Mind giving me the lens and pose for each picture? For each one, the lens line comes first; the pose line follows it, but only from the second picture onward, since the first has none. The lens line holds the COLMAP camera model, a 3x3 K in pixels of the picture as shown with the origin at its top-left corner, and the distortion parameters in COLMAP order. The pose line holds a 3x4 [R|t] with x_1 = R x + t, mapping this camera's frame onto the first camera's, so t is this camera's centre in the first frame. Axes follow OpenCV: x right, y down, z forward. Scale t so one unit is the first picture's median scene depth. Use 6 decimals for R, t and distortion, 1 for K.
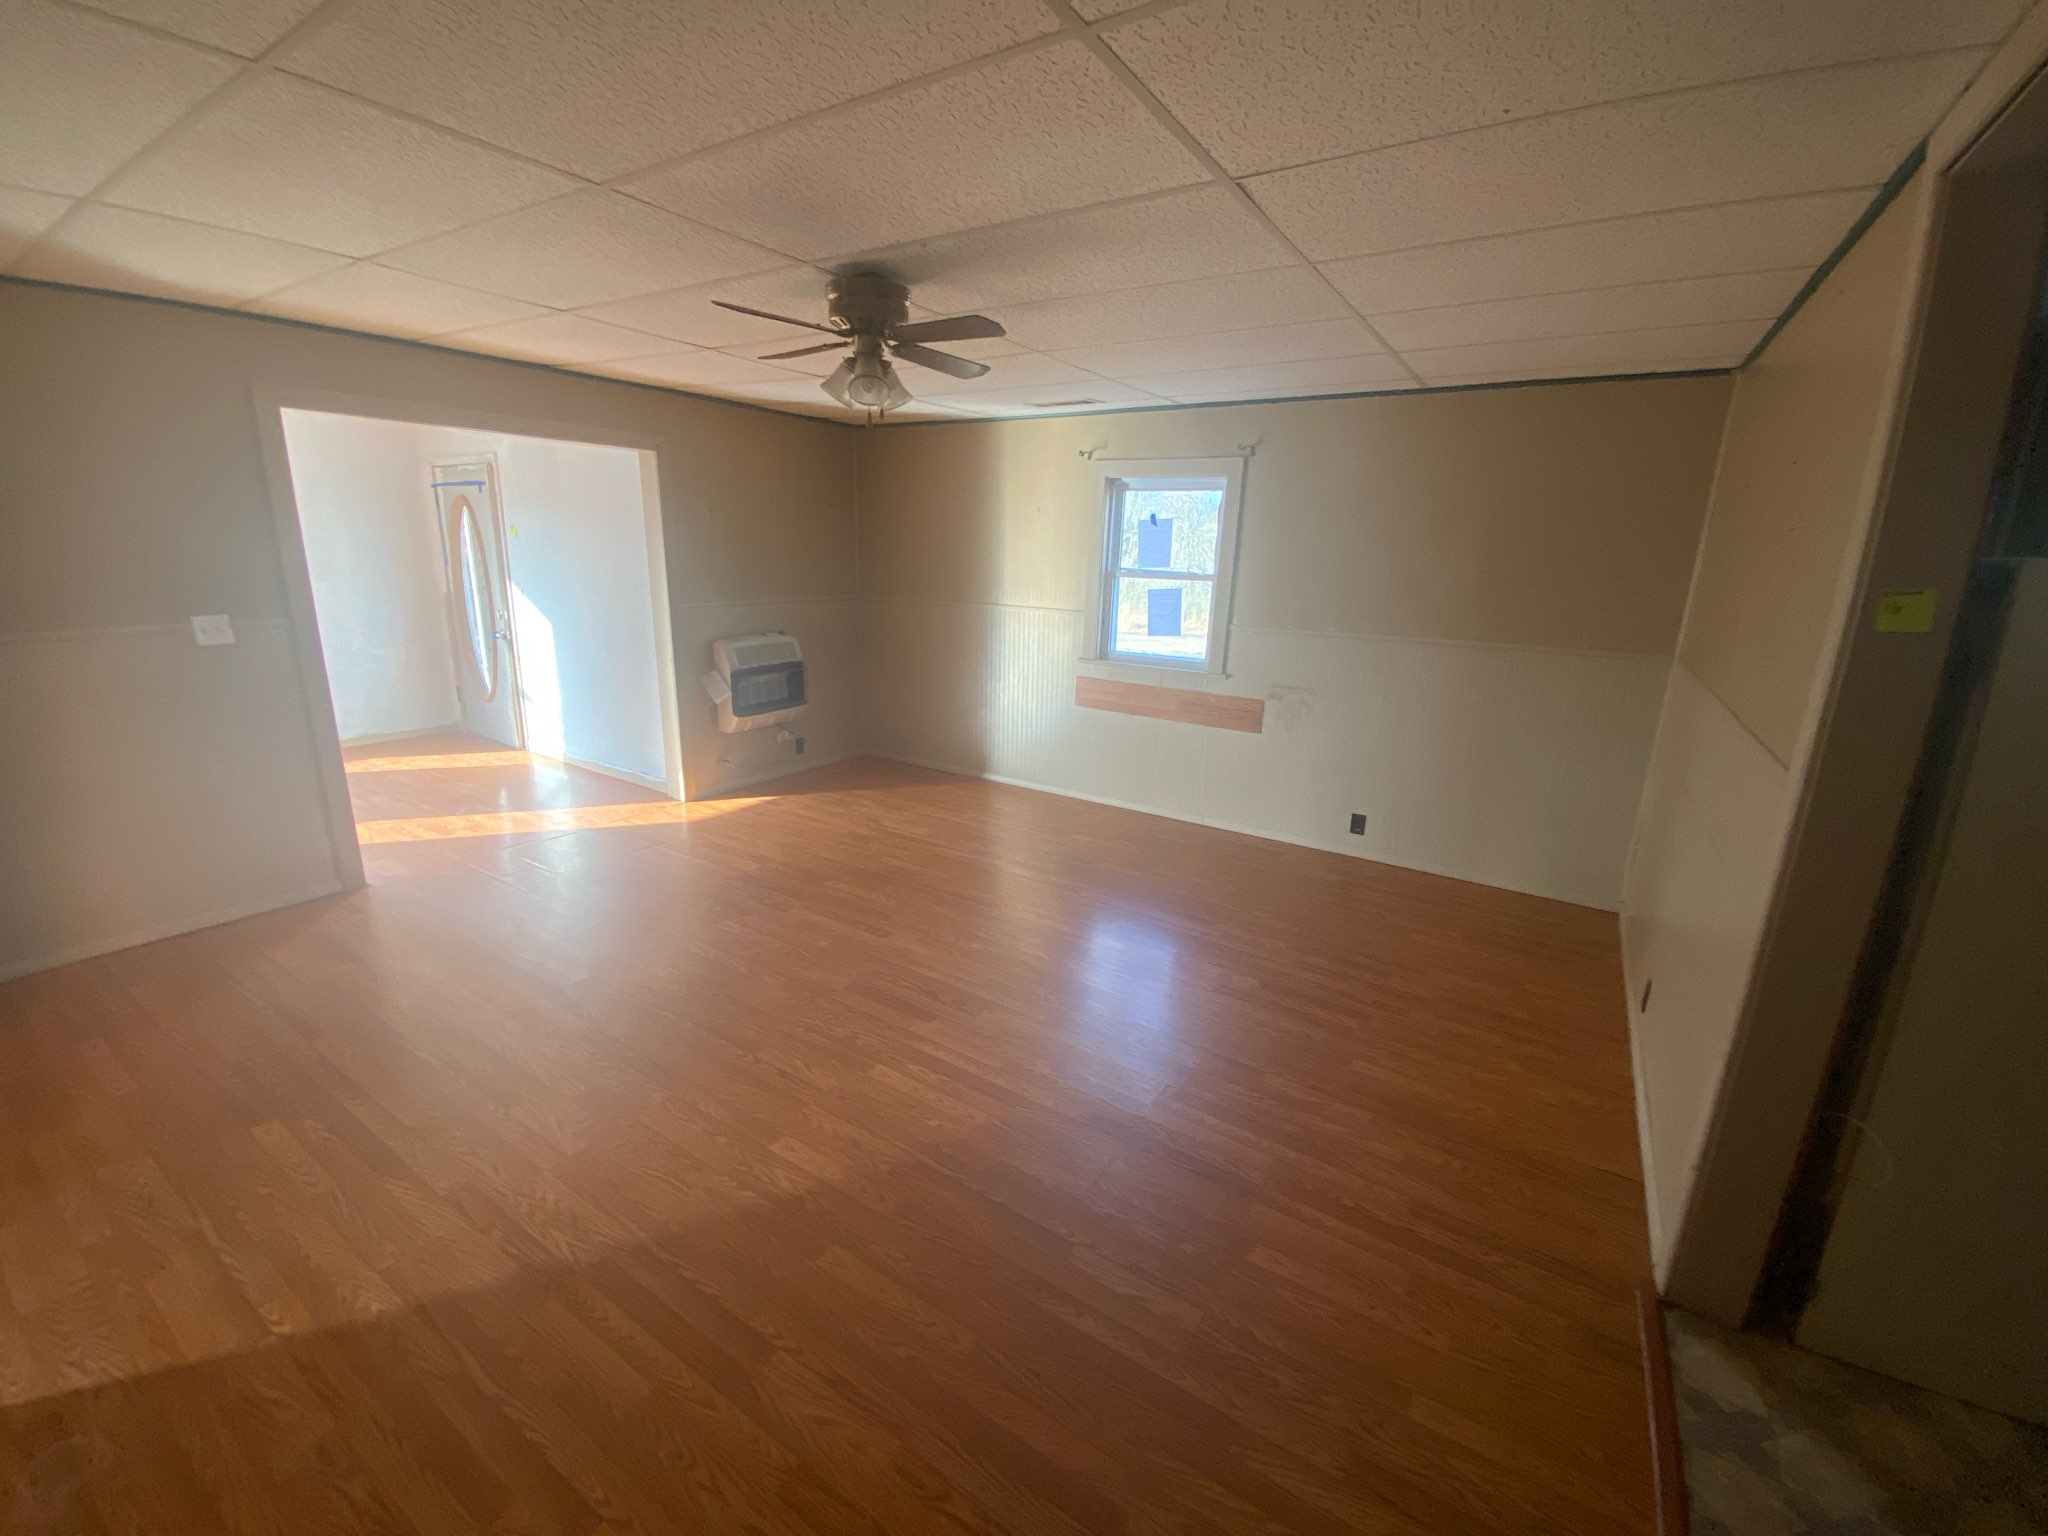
lens RADIAL K [[835.7, 0, 1037.7], [0, 835.7, 775.3], [0, 0, 1]] dist [-0.001356, -0.003700]
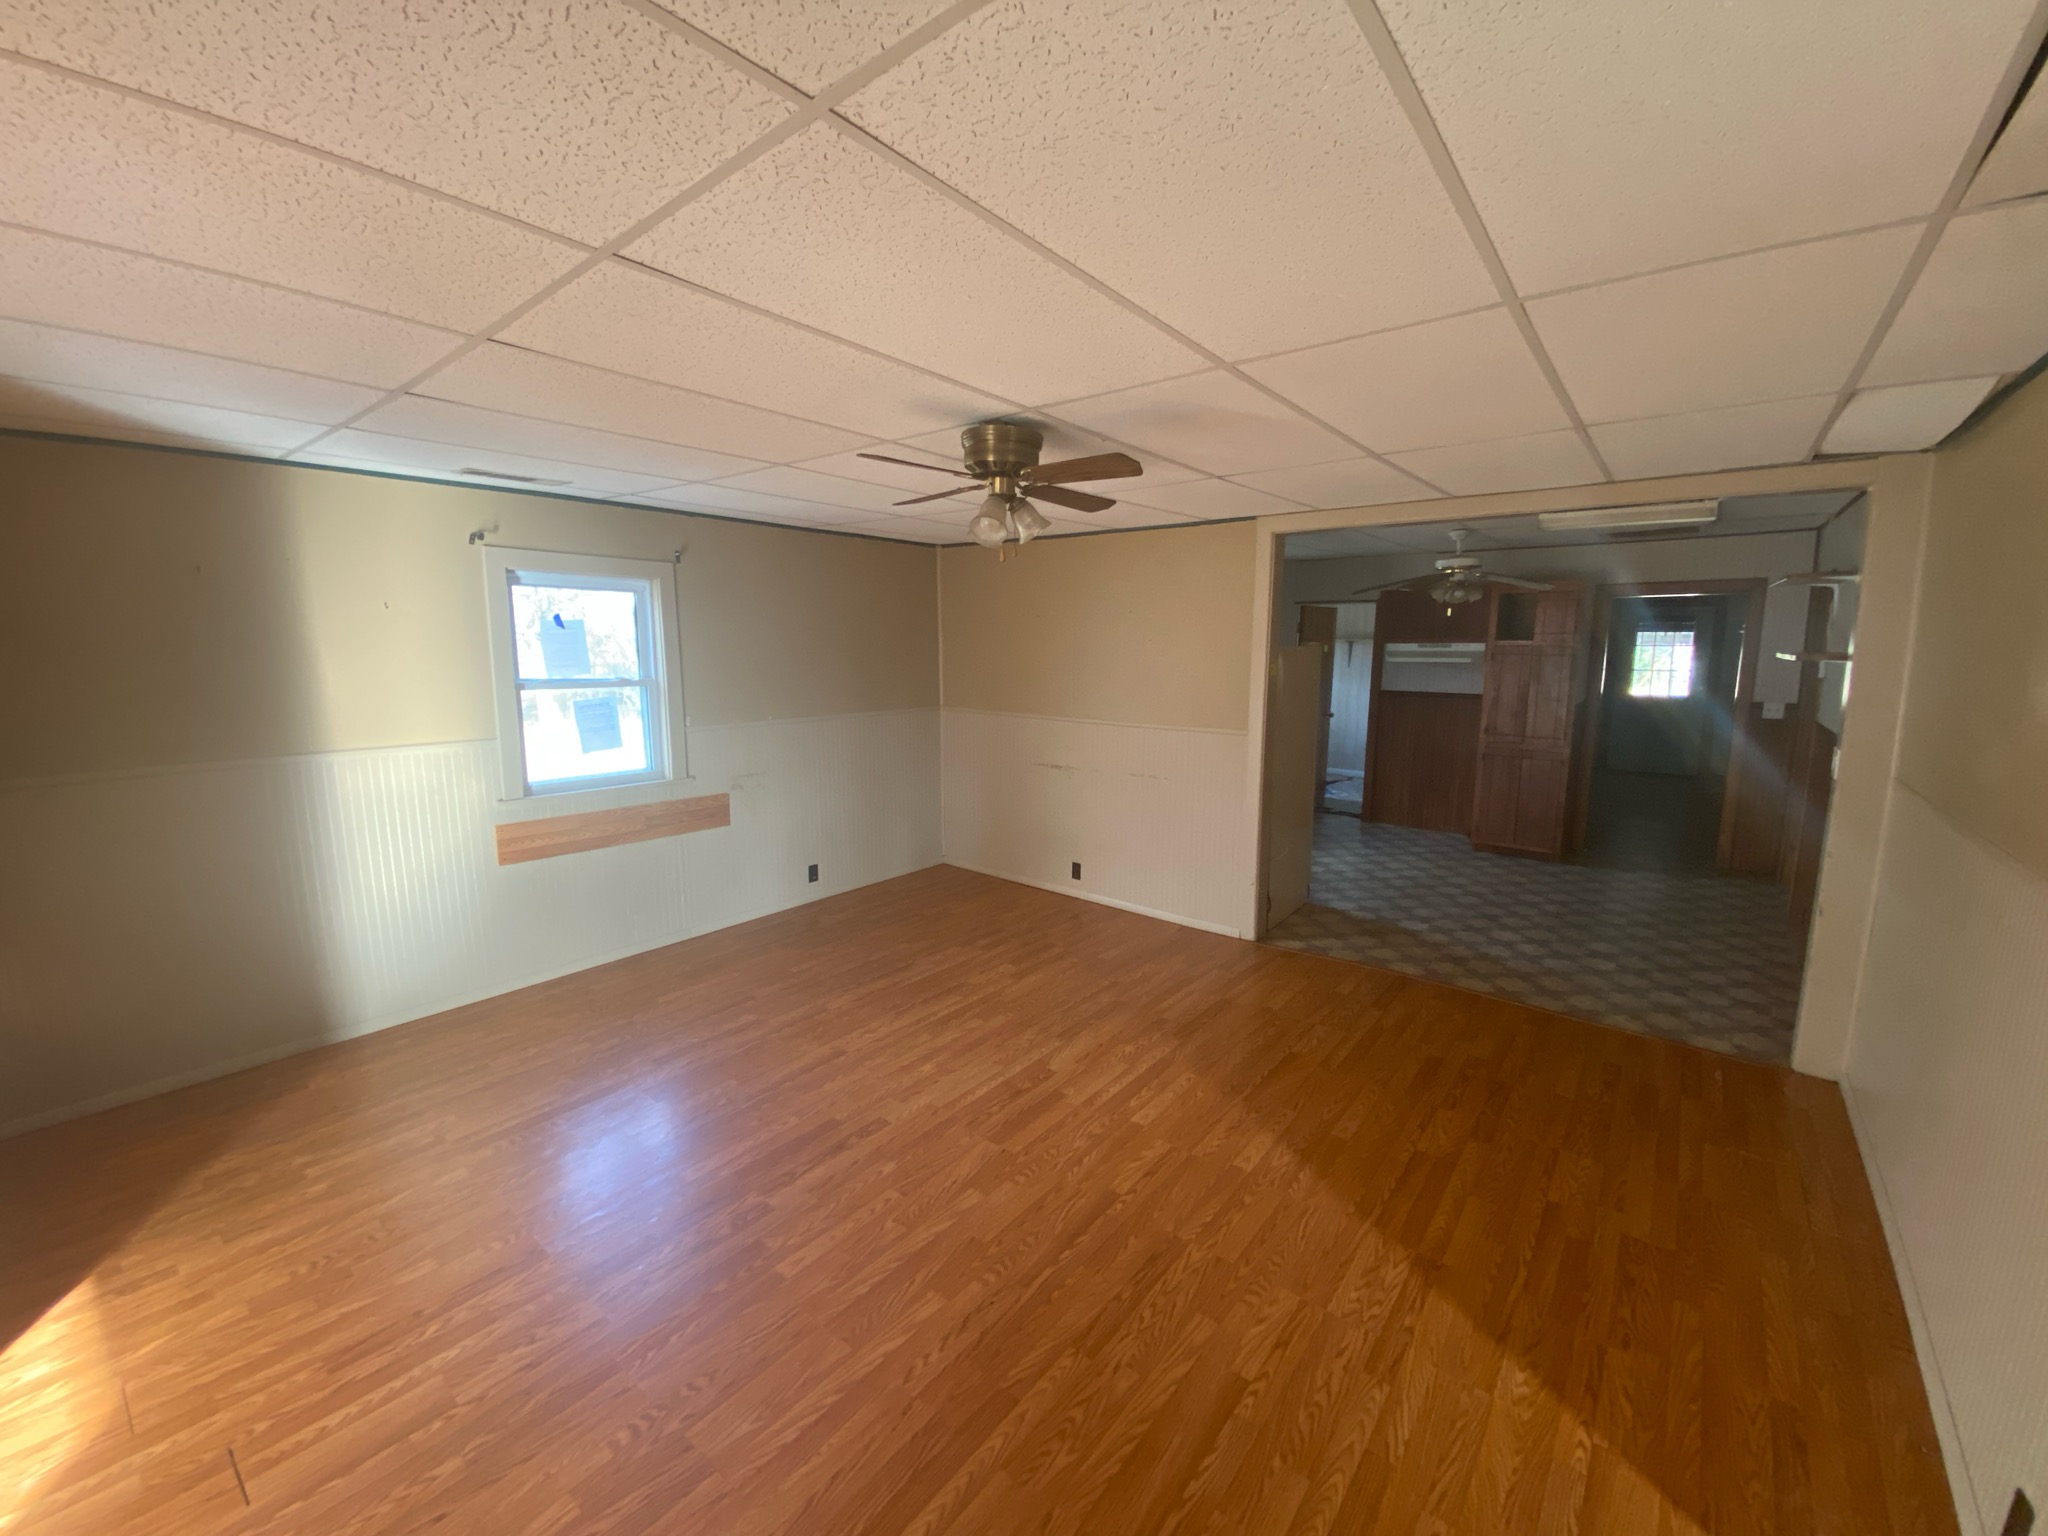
lens RADIAL K [[835.7, 0, 1021.7], [0, 835.7, 761.9], [0, 0, 1]] dist [-0.001356, -0.003700]
pose [[0.102778, -0.171215, 0.979858, -0.714213], [0.265126, 0.954155, 0.138915, -0.177698], [-0.958721, 0.245508, 0.143460, 0.507478]]
